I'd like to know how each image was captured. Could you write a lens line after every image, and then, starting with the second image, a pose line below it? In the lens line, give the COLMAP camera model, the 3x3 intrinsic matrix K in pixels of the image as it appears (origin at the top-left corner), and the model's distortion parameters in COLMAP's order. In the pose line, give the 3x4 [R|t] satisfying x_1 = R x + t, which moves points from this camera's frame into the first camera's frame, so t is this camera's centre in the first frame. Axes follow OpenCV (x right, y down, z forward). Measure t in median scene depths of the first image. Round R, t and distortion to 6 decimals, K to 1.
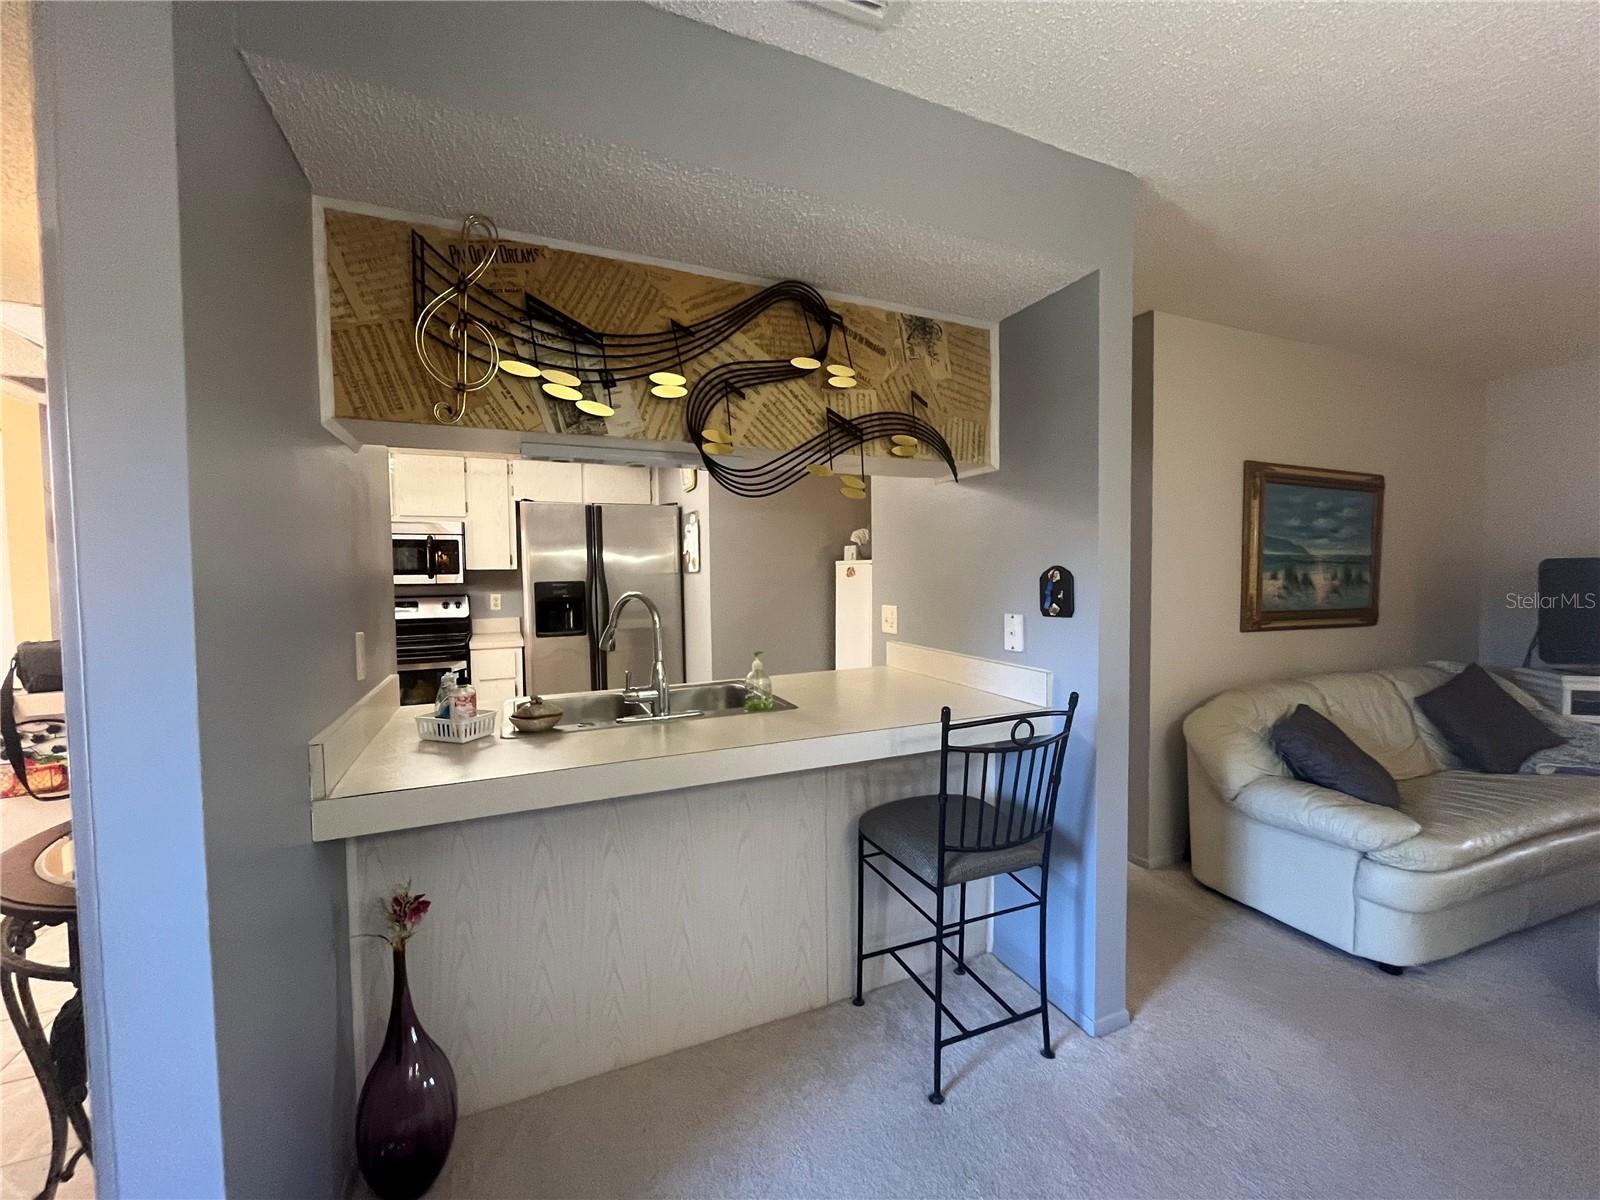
lens RADIAL K [[655.1, 0, 802.4], [0, 655.1, 598.2], [0, 0, 1]] dist [-0.000853, -0.000052]
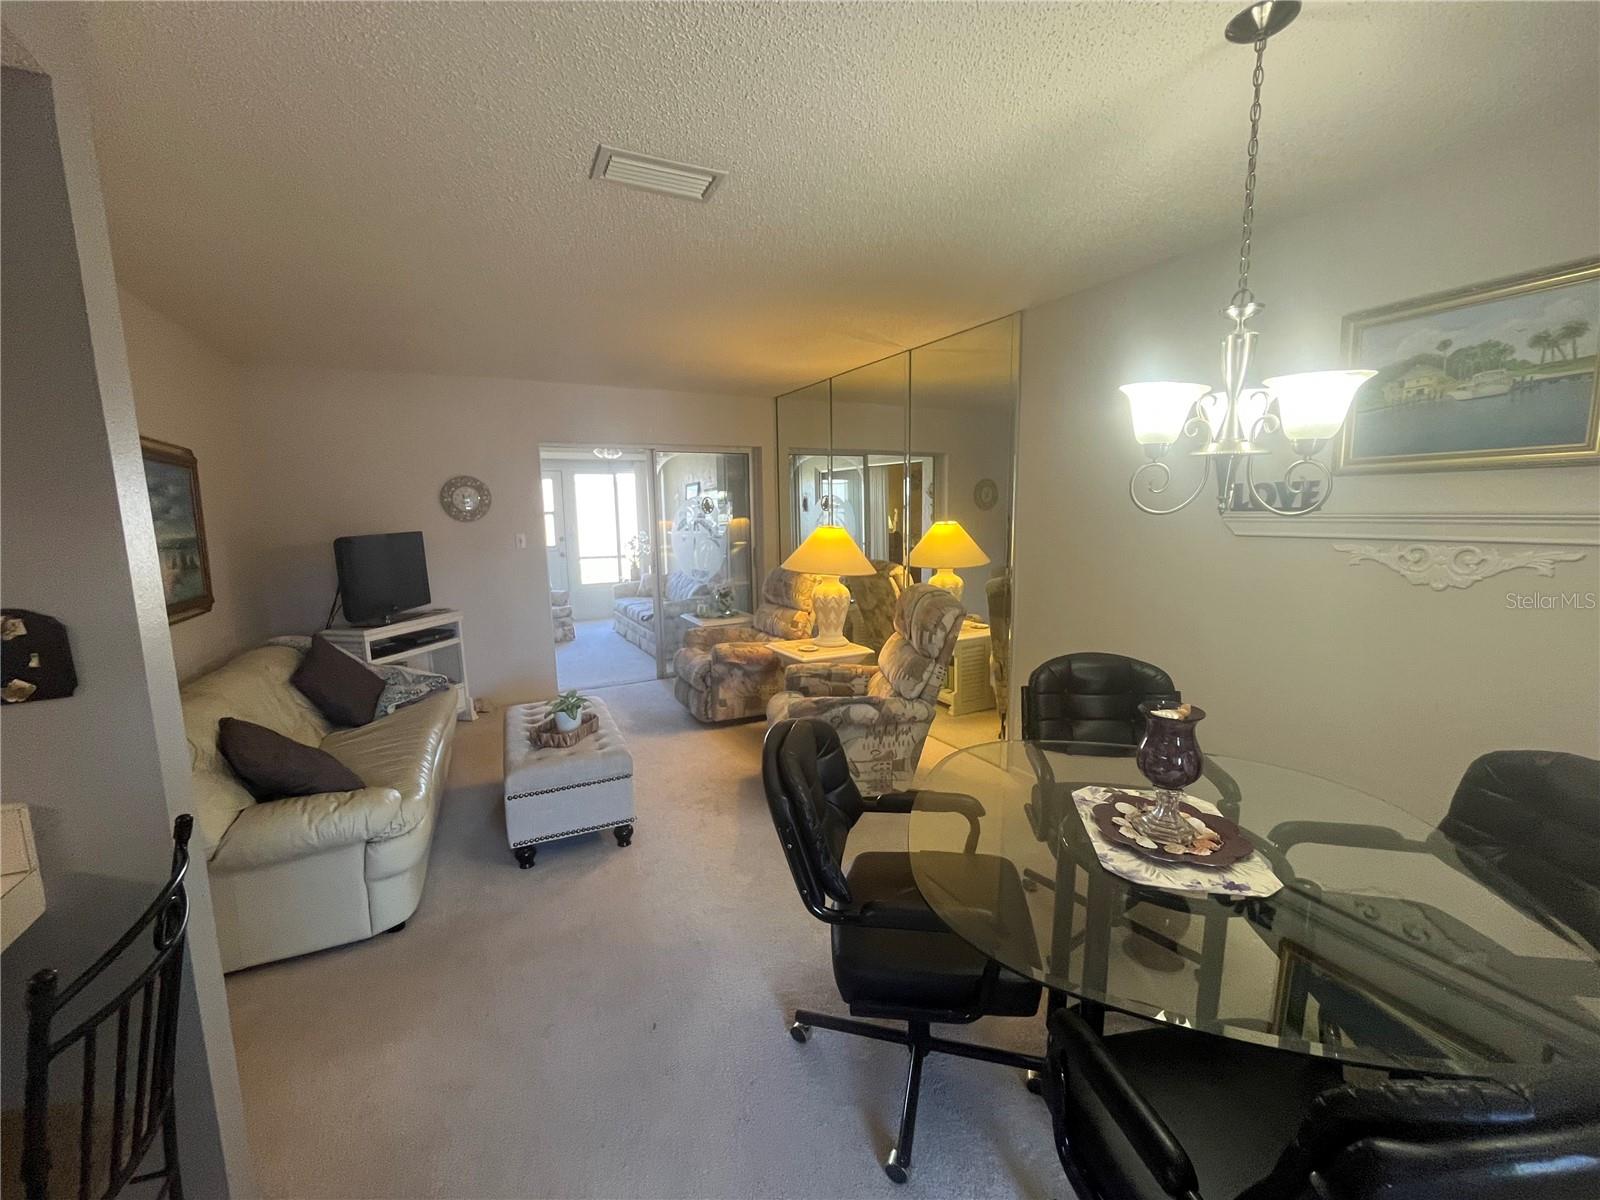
lens RADIAL K [[654.8, 0, 797.6], [0, 654.8, 598.2], [0, 0, 1]] dist [-0.002260, -0.000539]
pose [[-0.060984, -0.125509, 0.990216, -0.107576], [0.058983, 0.989876, 0.129098, -0.055119], [-0.996395, 0.066278, -0.052964, 0.242966]]
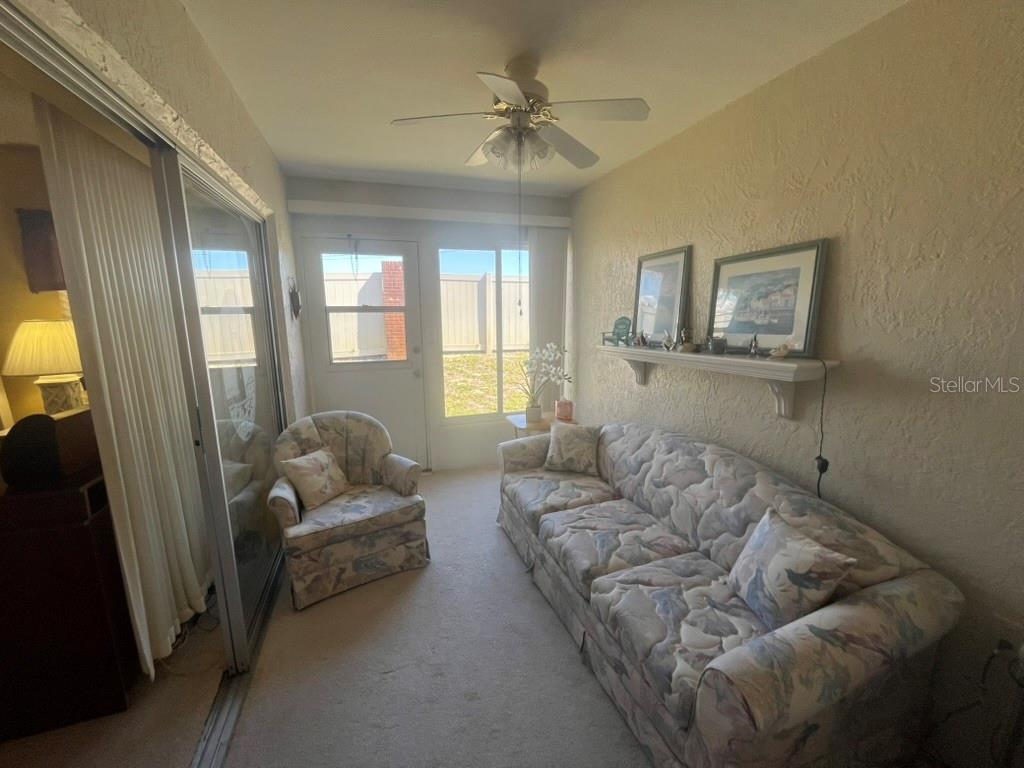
lens RADIAL K [[419.2, 0, 513.5], [0, 419.2, 382.8], [0, 0, 1]] dist [-0.000853, -0.000052]
pose [[0.099113, -0.161733, 0.981845, 1.674083], [0.047724, 0.986340, 0.157656, -0.085010], [-0.993931, 0.031231, 0.105478, 0.710216]]
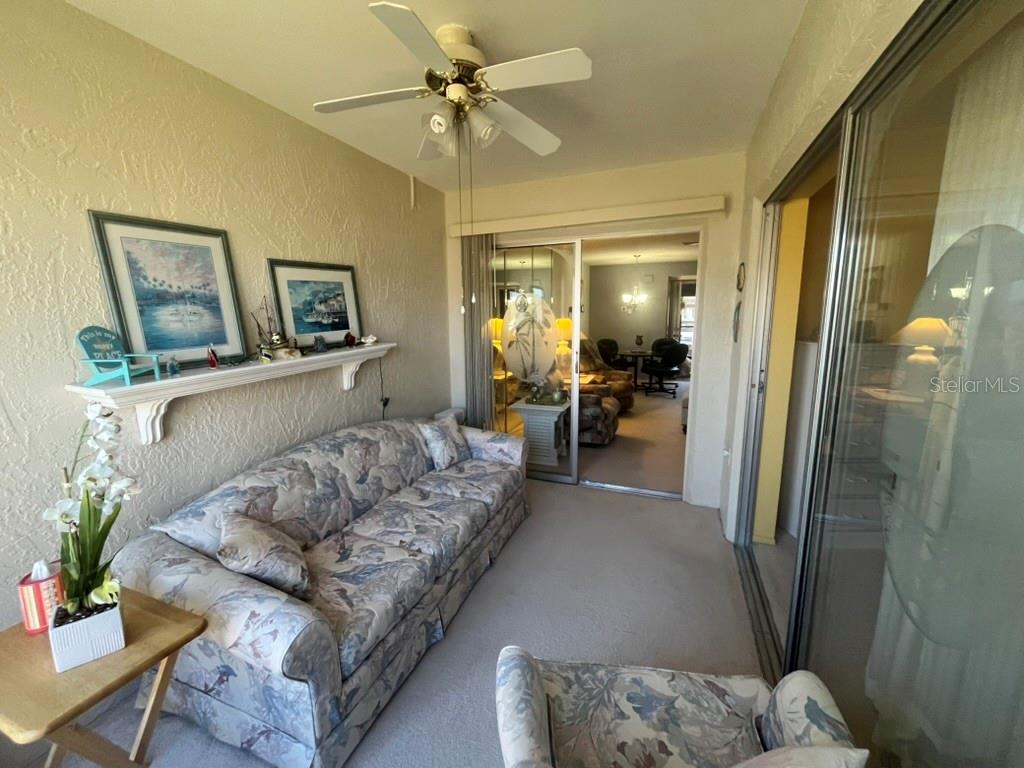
lens RADIAL K [[419.2, 0, 513.5], [0, 419.2, 382.8], [0, 0, 1]] dist [-0.000853, -0.000052]
pose [[-0.710501, 0.131621, -0.691277, 2.648331], [-0.013373, 0.979649, 0.200273, -0.107636], [0.703569, 0.151539, -0.694282, 1.207653]]
